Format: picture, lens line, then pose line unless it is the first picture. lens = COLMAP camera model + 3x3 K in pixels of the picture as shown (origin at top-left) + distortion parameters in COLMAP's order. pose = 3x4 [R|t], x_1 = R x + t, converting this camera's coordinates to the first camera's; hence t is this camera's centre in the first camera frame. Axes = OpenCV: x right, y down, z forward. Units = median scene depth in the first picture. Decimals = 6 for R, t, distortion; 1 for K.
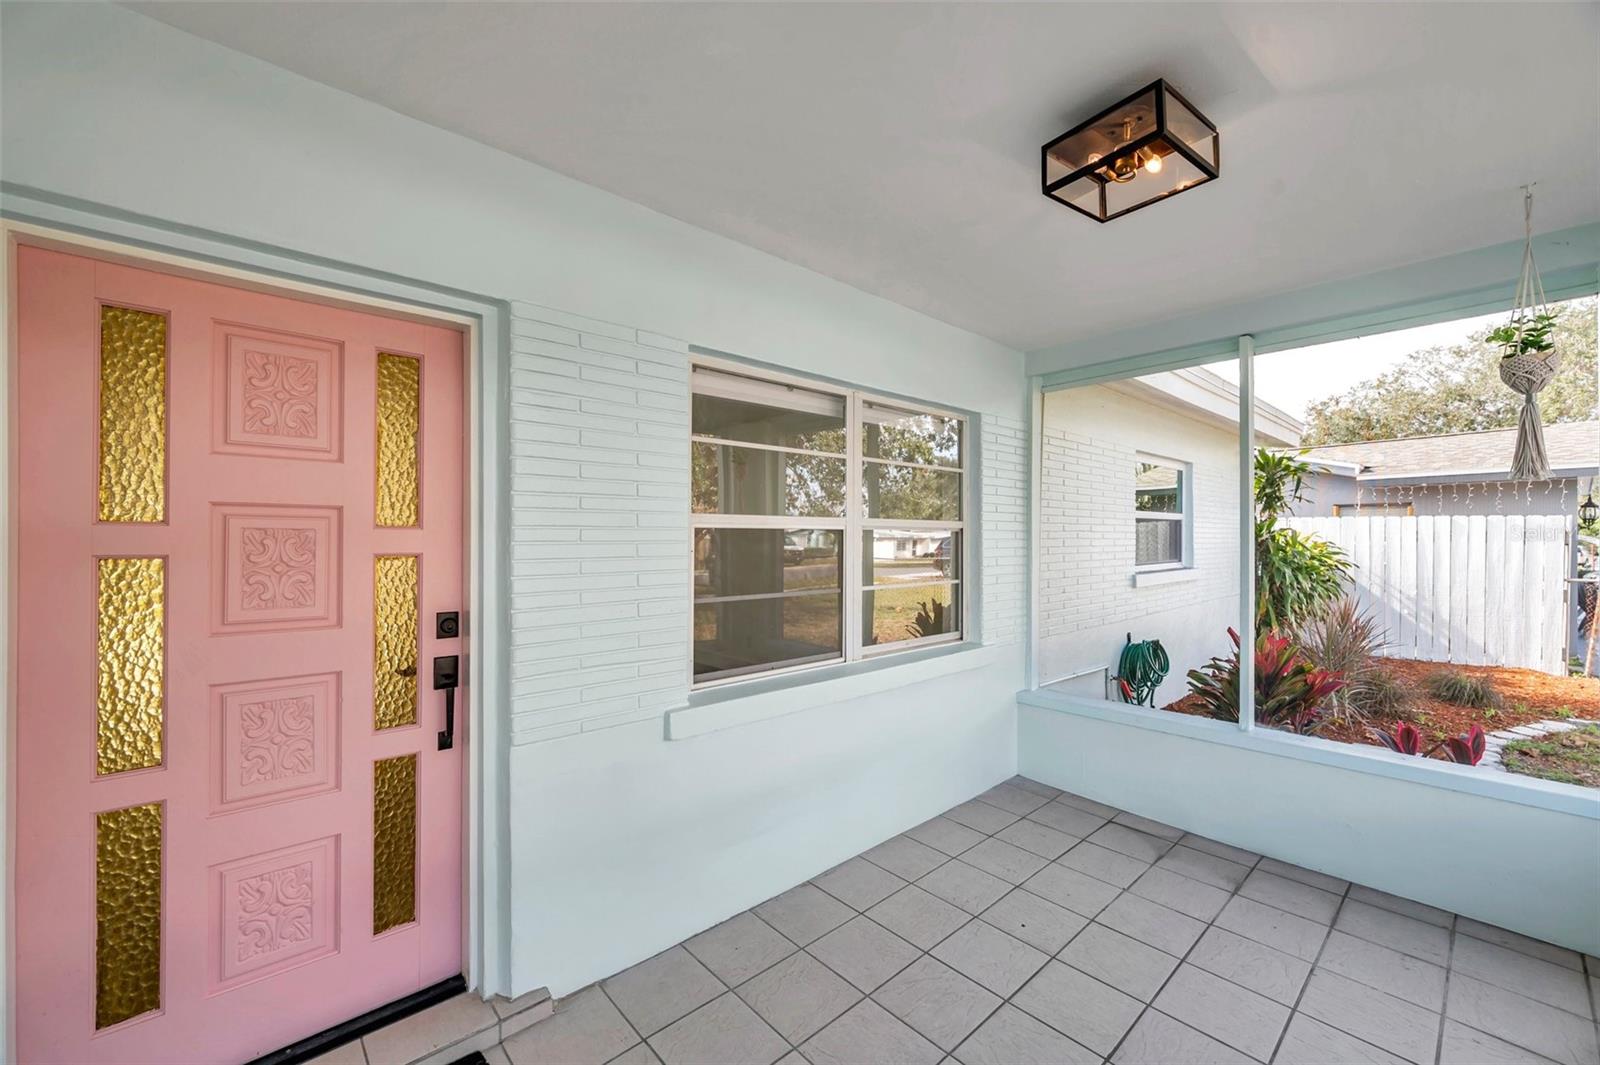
lens RADIAL K [[631.9, 0, 800.0], [0, 631.9, 532.5], [0, 0, 1]] dist [-0.001588, 0.000100]
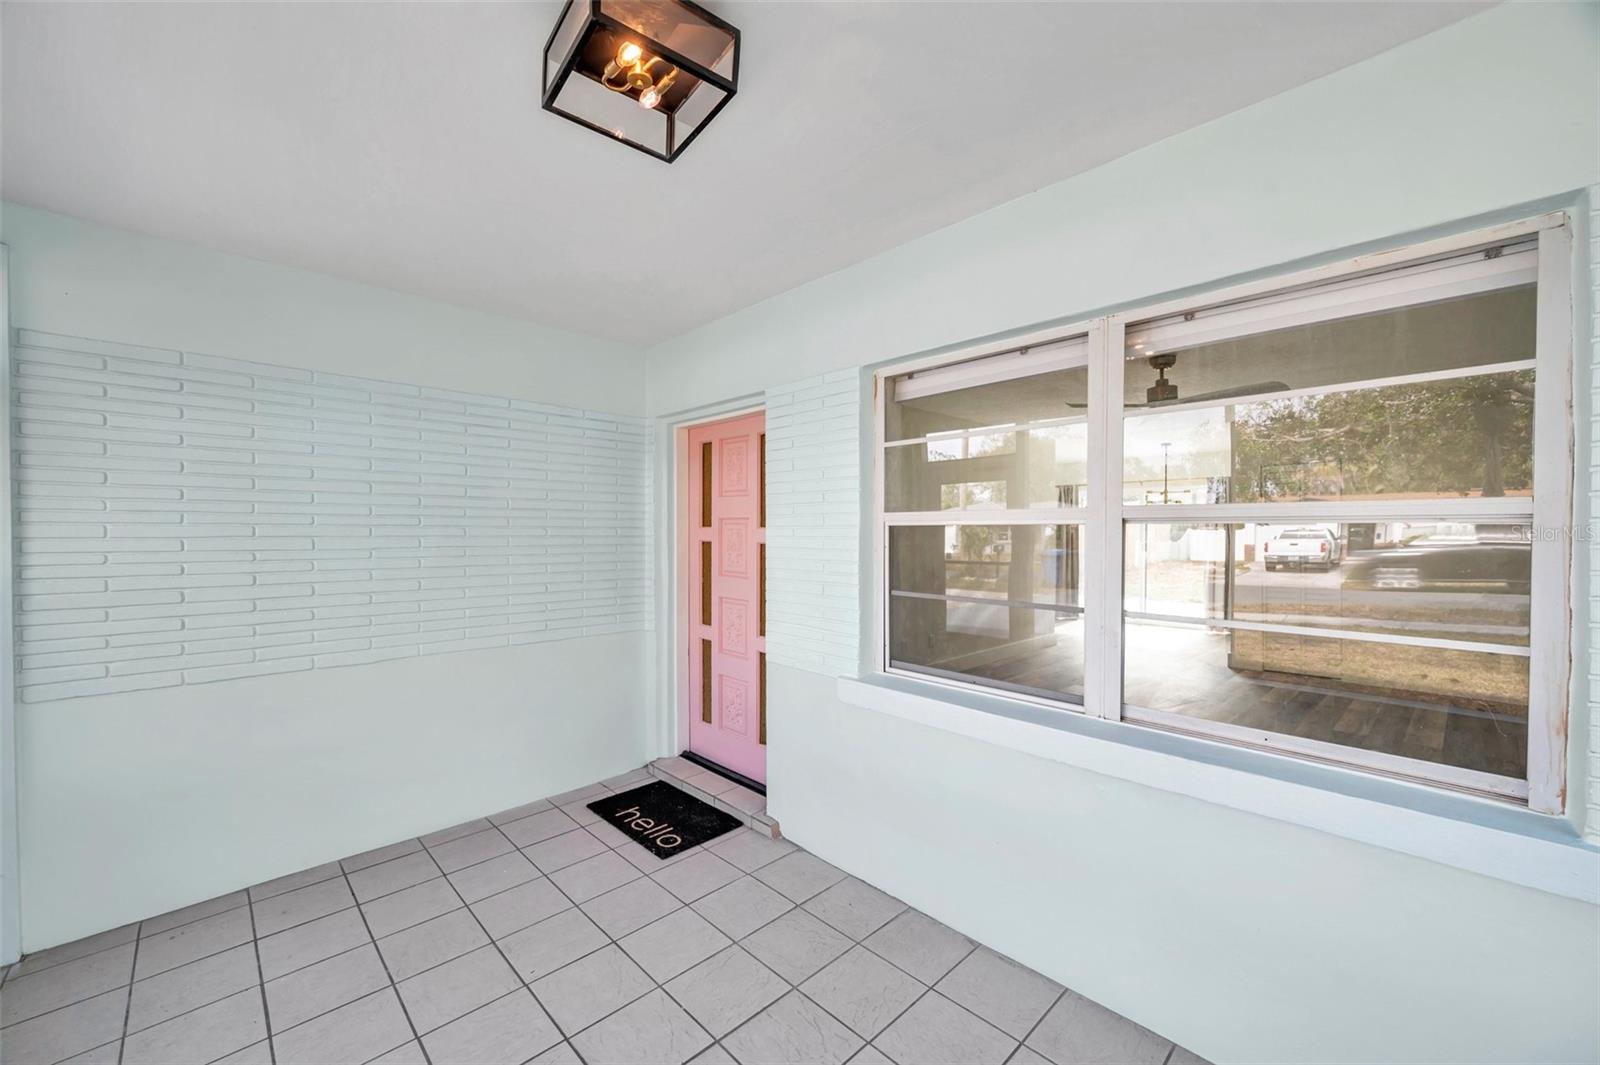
lens RADIAL K [[631.9, 0, 800.0], [0, 631.9, 532.5], [0, 0, 1]] dist [-0.001588, 0.000100]
pose [[0.026599, -0.000417, -0.999646, 1.078442], [0.007368, 0.999973, -0.000221, 0.003896], [0.999619, -0.007359, 0.026602, 0.947366]]
